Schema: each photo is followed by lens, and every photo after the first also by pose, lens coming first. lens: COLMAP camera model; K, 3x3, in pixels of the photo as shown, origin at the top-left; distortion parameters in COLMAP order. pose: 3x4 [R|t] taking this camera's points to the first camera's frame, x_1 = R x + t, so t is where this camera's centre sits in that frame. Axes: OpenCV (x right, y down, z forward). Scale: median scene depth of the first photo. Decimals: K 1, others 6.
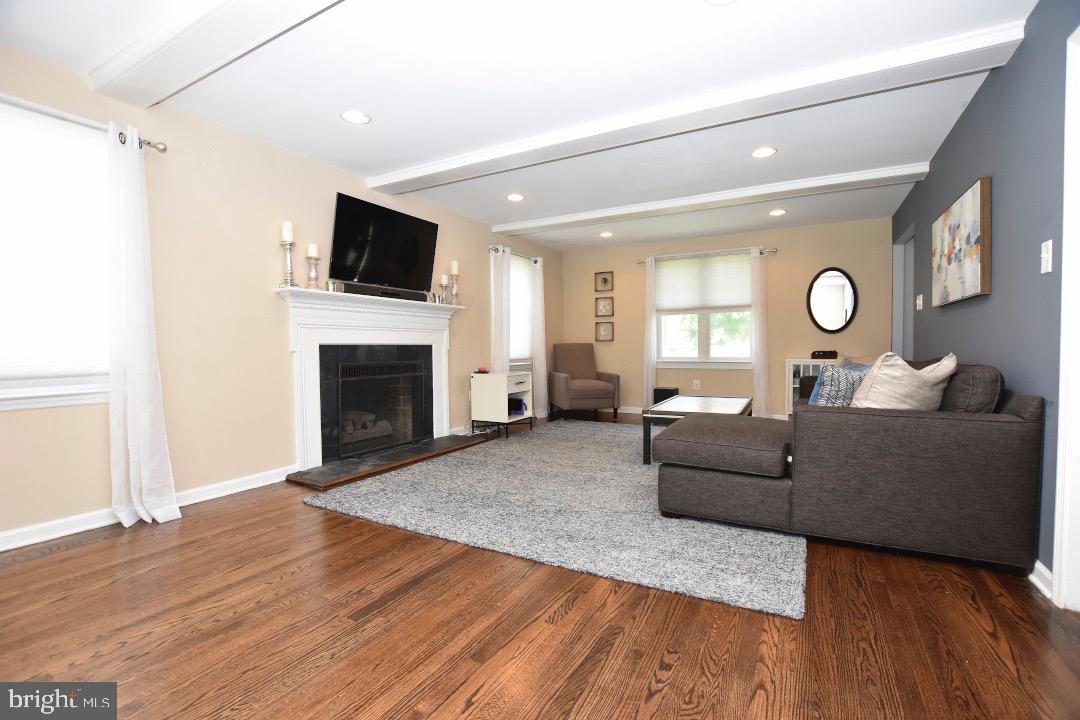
lens RADIAL K [[471.5, 0, 540.0], [0, 471.5, 360.0], [0, 0, 1]] dist [-0.025055, 0.000519]
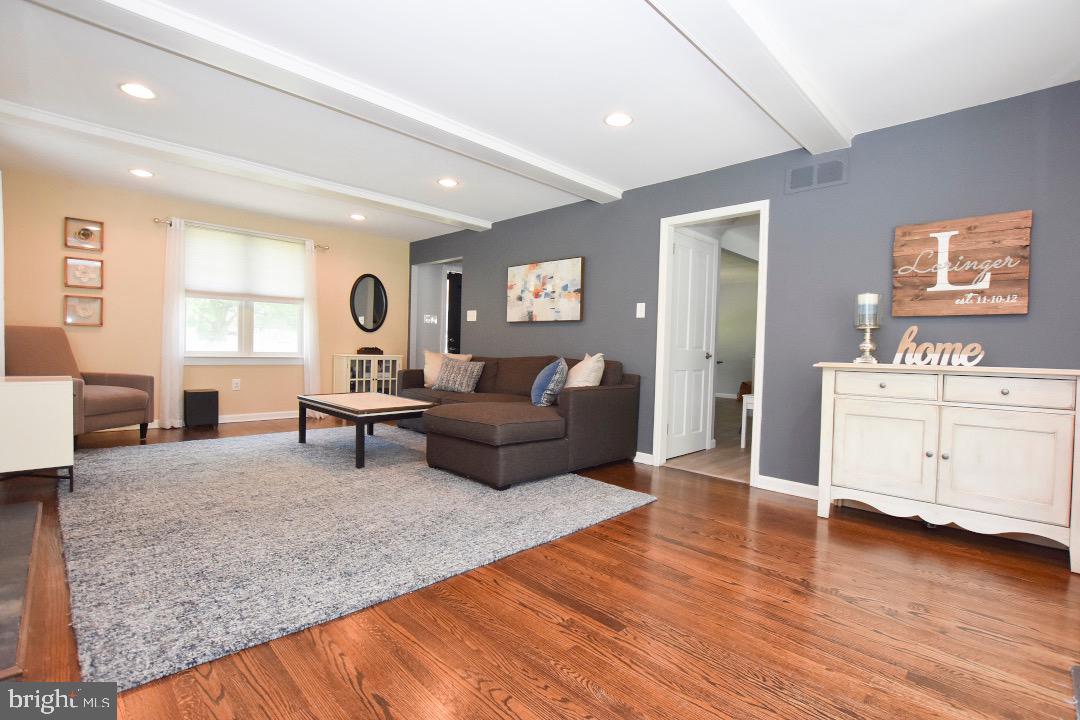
lens RADIAL K [[498.3, 0, 540.0], [0, 498.3, 360.0], [0, 0, 1]] dist [-0.030823, -0.000007]
pose [[0.279249, -0.008699, 0.960179, -0.698267], [-0.005149, 0.999931, 0.010556, -0.005854], [-0.960205, -0.007892, 0.279185, 0.431459]]
